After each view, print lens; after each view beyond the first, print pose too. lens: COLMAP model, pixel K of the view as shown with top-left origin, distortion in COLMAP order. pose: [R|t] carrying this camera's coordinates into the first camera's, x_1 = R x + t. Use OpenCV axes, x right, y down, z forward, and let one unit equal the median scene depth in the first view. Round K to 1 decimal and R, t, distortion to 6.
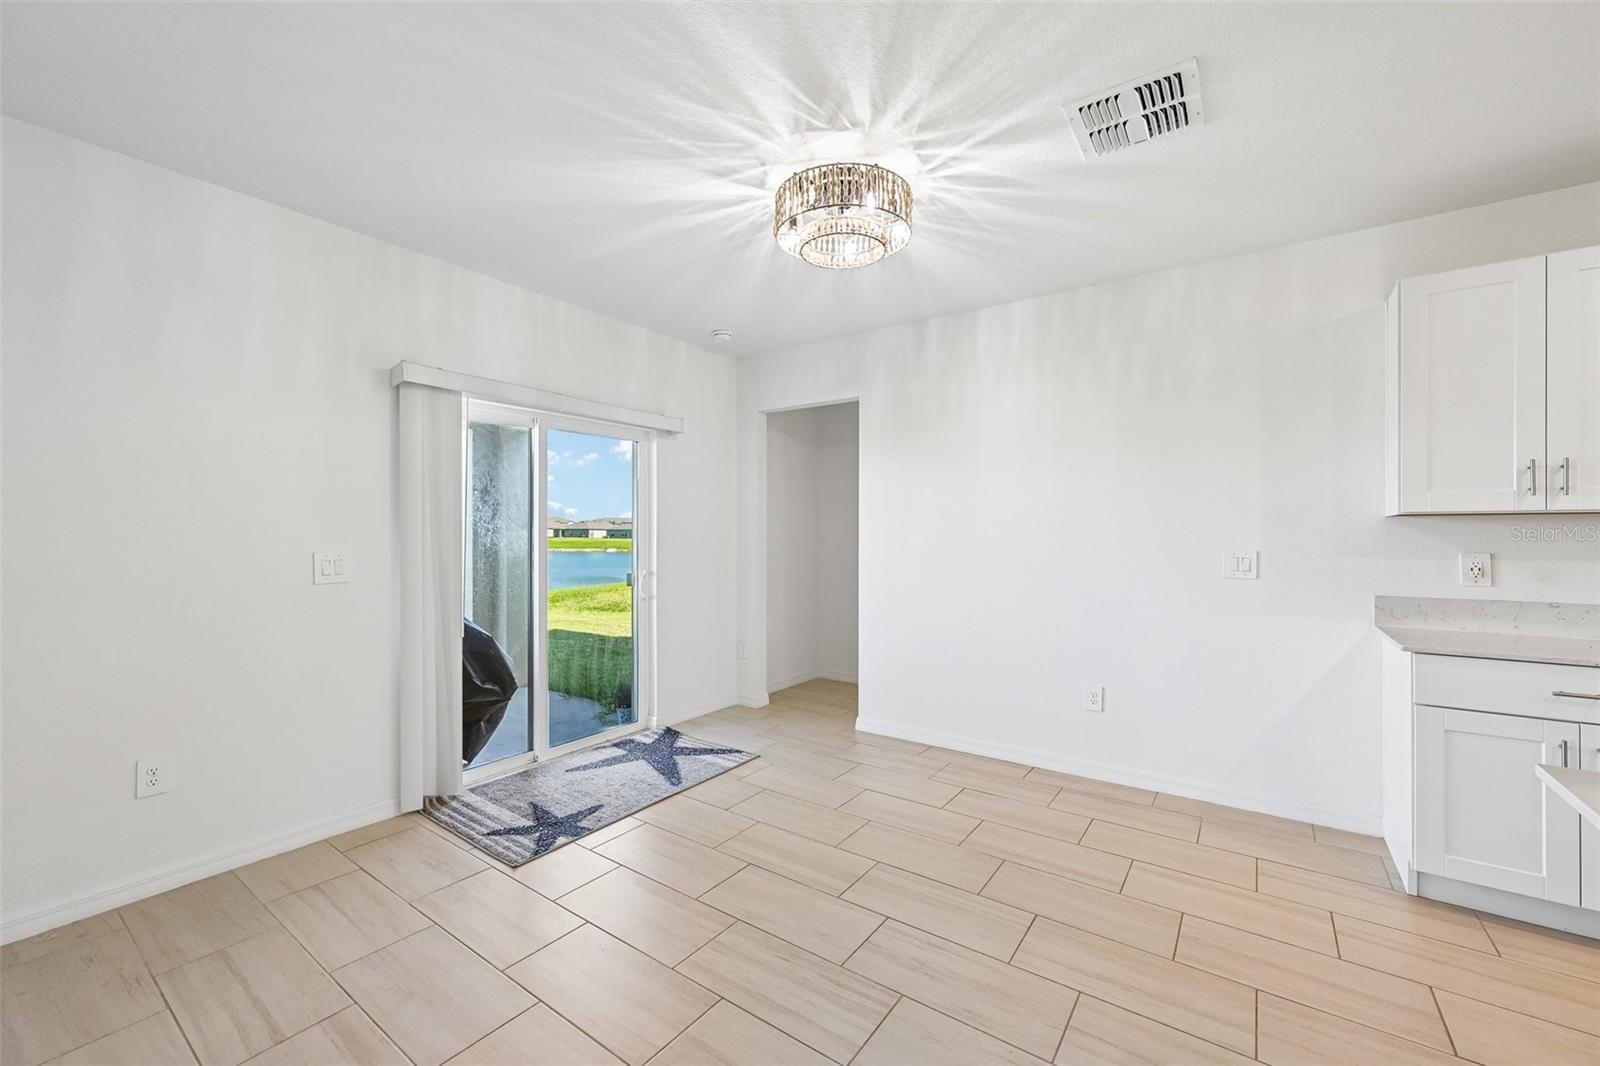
lens RADIAL K [[640.8, 0, 801.8], [0, 640.8, 532.3], [0, 0, 1]] dist [0.002187, -0.000582]
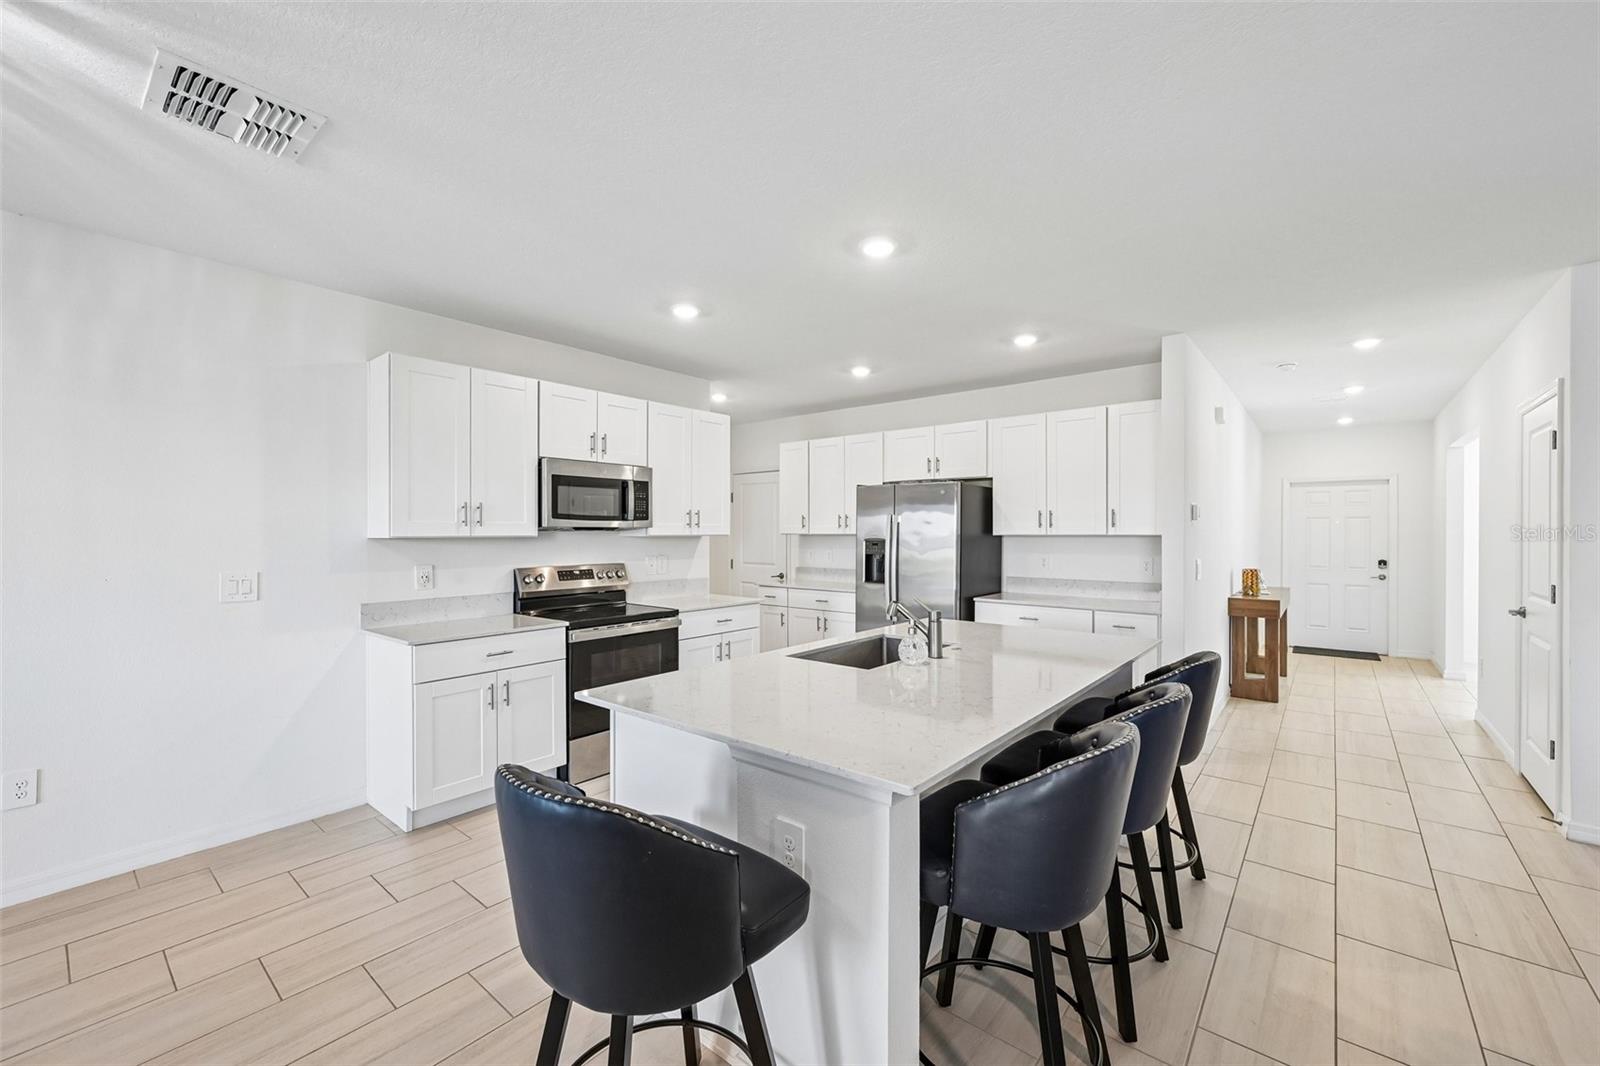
lens RADIAL K [[640.8, 0, 801.1], [0, 640.8, 528.8], [0, 0, 1]] dist [0.002187, -0.000582]
pose [[0.071408, 0.003445, 0.997441, -0.265880], [0.001374, 0.999993, -0.003552, -0.040052], [-0.997446, 0.001624, 0.071402, 0.100827]]
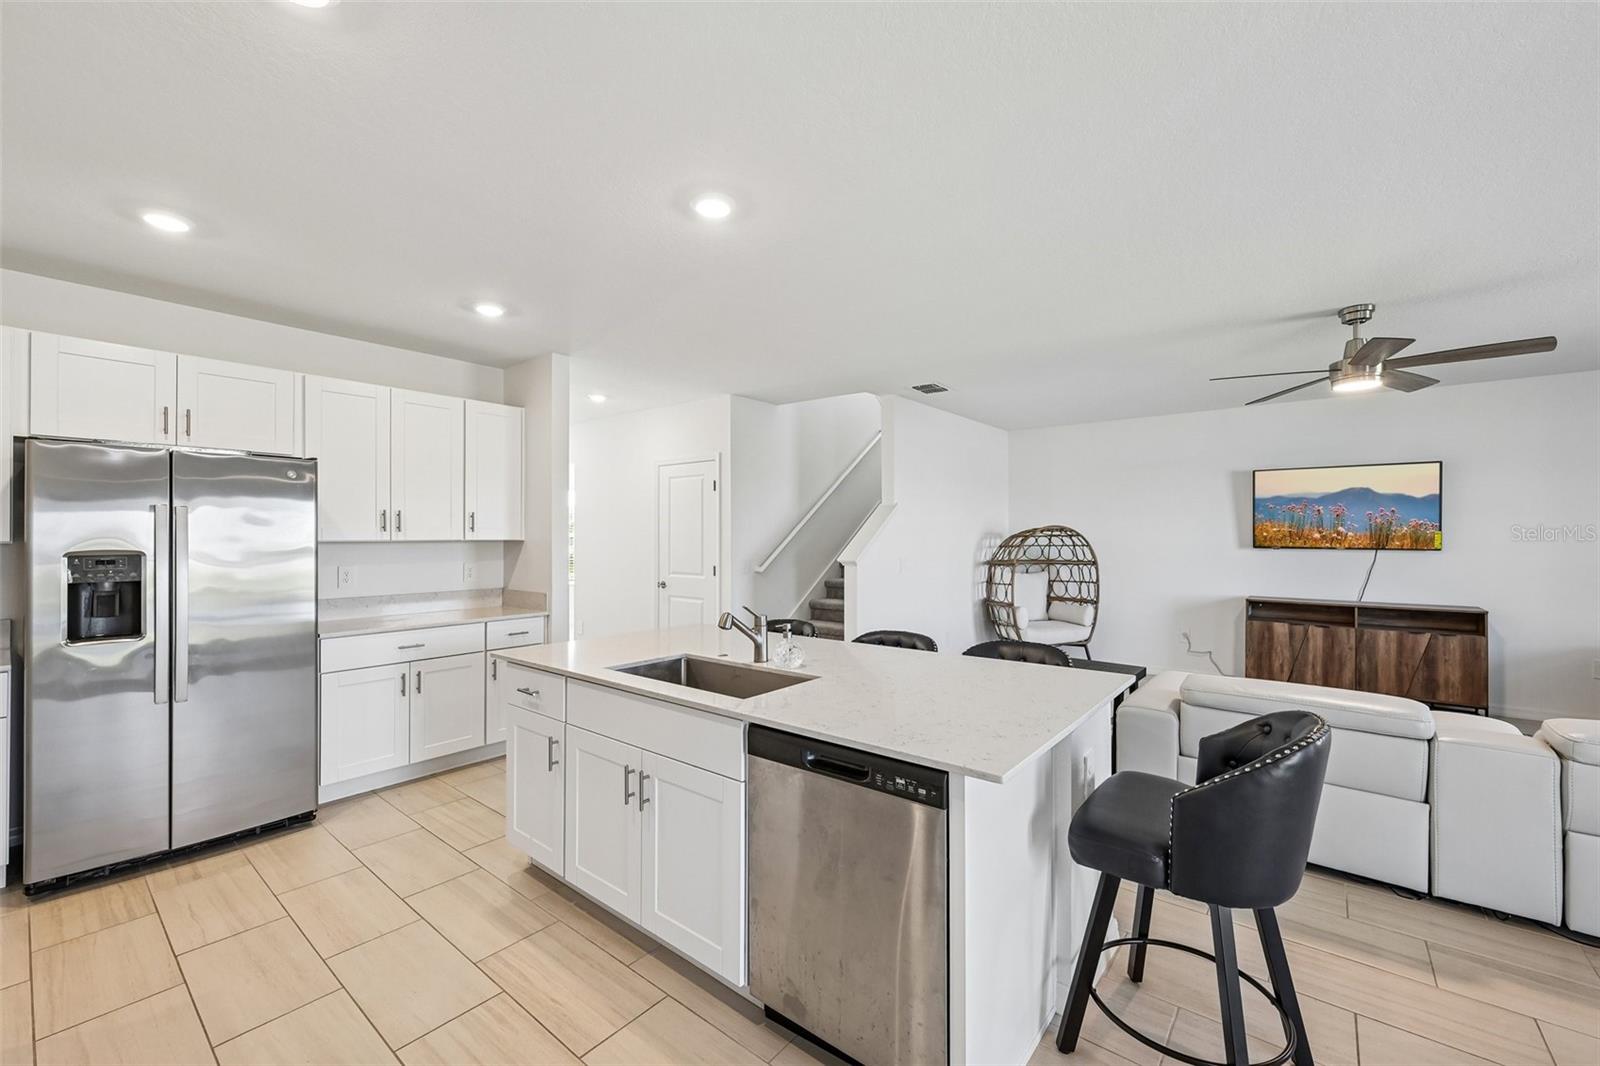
lens RADIAL K [[640.8, 0, 799.6], [0, 640.8, 531.9], [0, 0, 1]] dist [0.002187, -0.000582]
pose [[-0.998132, 0.001137, 0.061090, 0.623131], [0.000873, 0.999990, -0.004346, -0.040894], [-0.061095, -0.004285, -0.998123, 0.966247]]
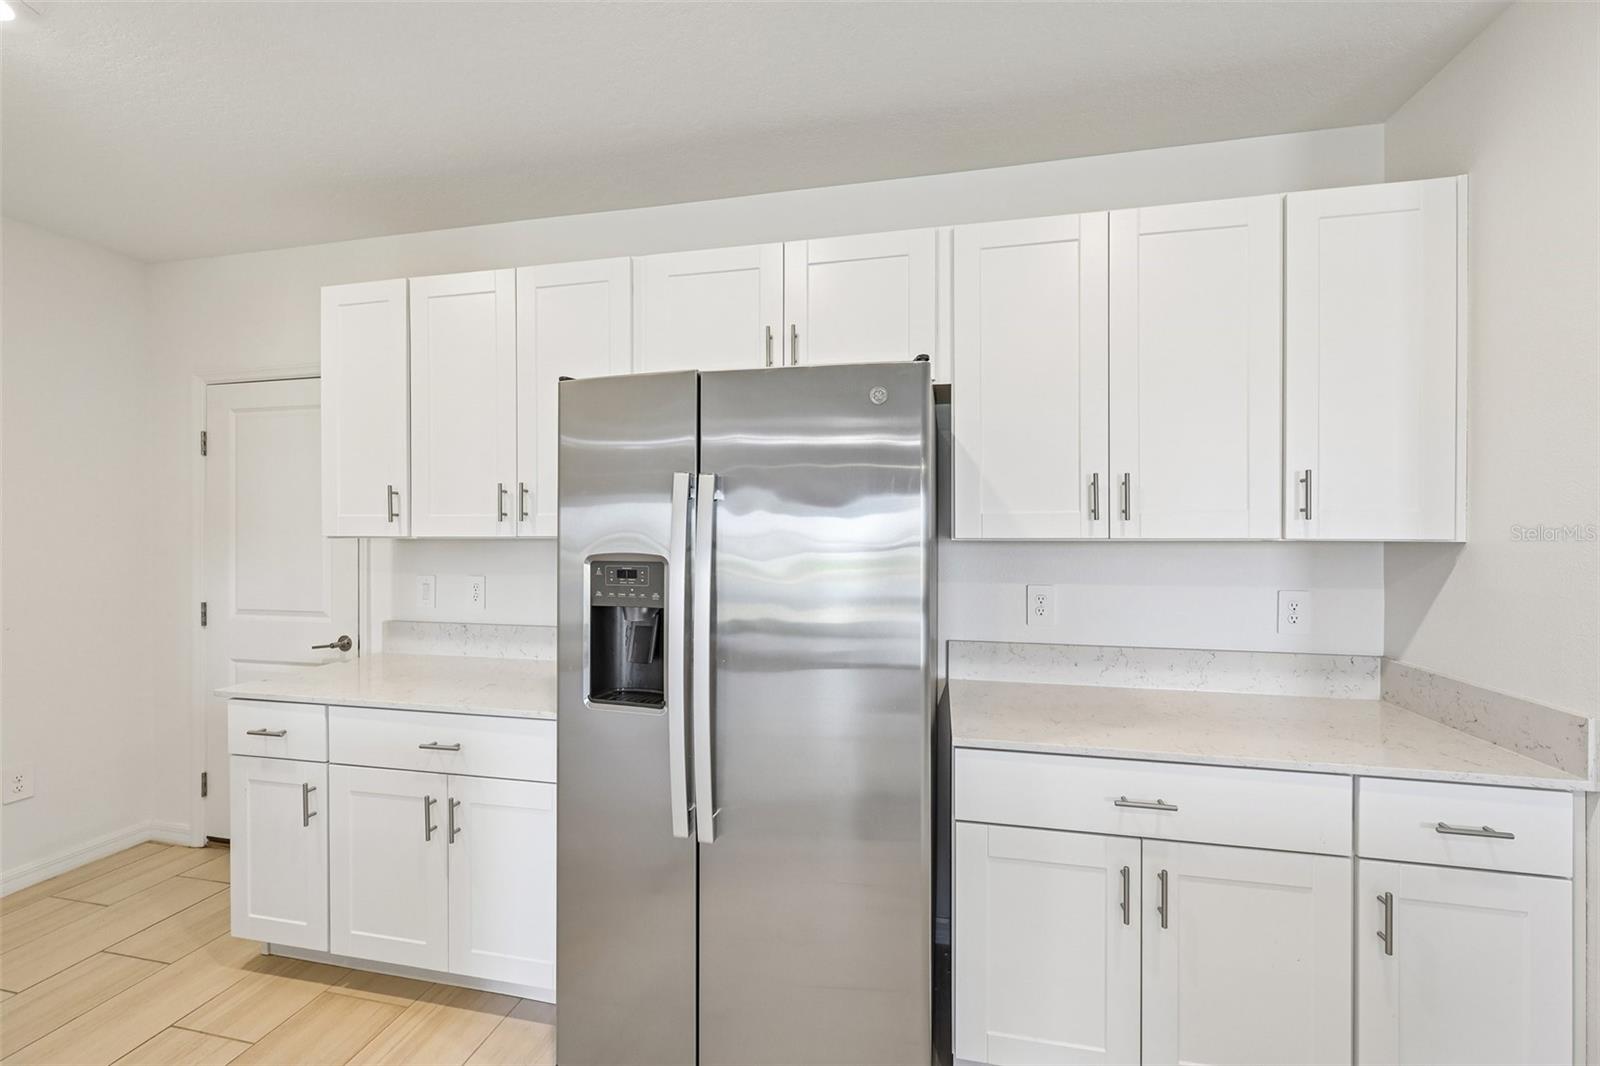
lens RADIAL K [[640.8, 0, 799.8], [0, 640.8, 531.5], [0, 0, 1]] dist [0.002187, -0.000582]
pose [[-0.393713, -0.002756, 0.919229, 1.168106], [0.001376, 0.999993, 0.003588, -0.039810], [-0.919232, 0.002677, -0.393706, 0.100116]]
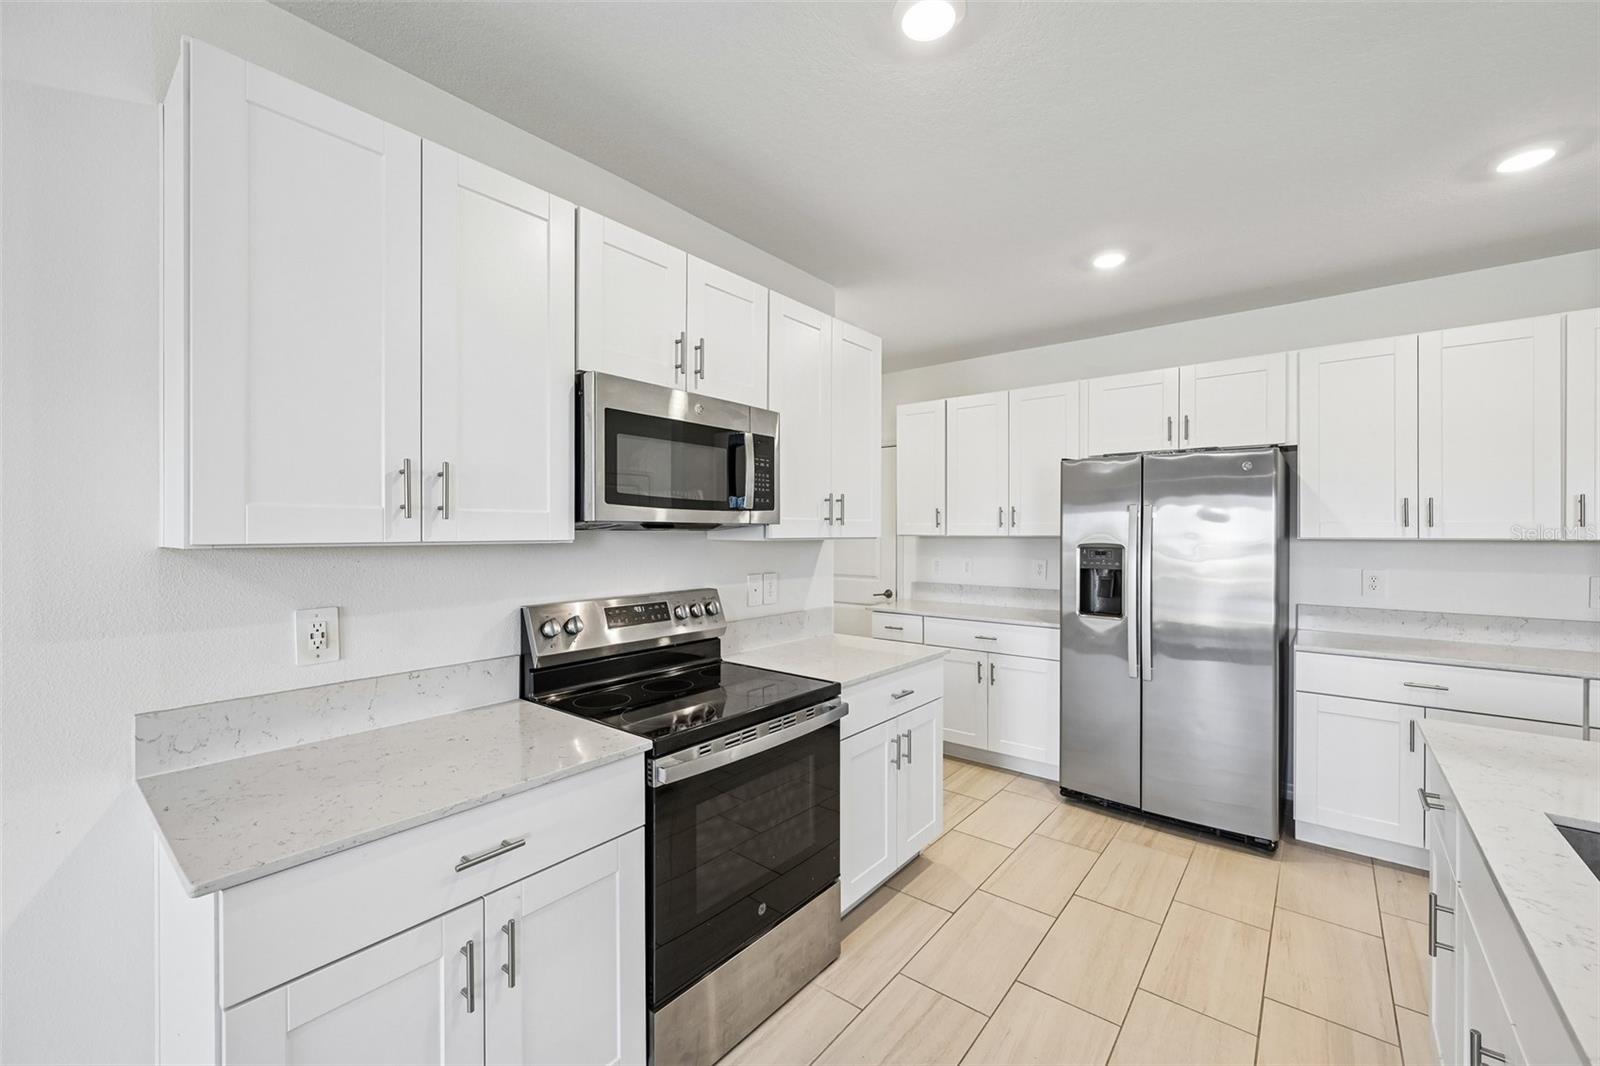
lens RADIAL K [[640.8, 0, 803.4], [0, 640.8, 530.5], [0, 0, 1]] dist [0.002187, -0.000582]
pose [[0.058541, 0.000660, 0.998285, 0.490881], [-0.001240, 0.999999, -0.000588, -0.040779], [-0.998284, -0.001204, 0.058542, 0.524697]]
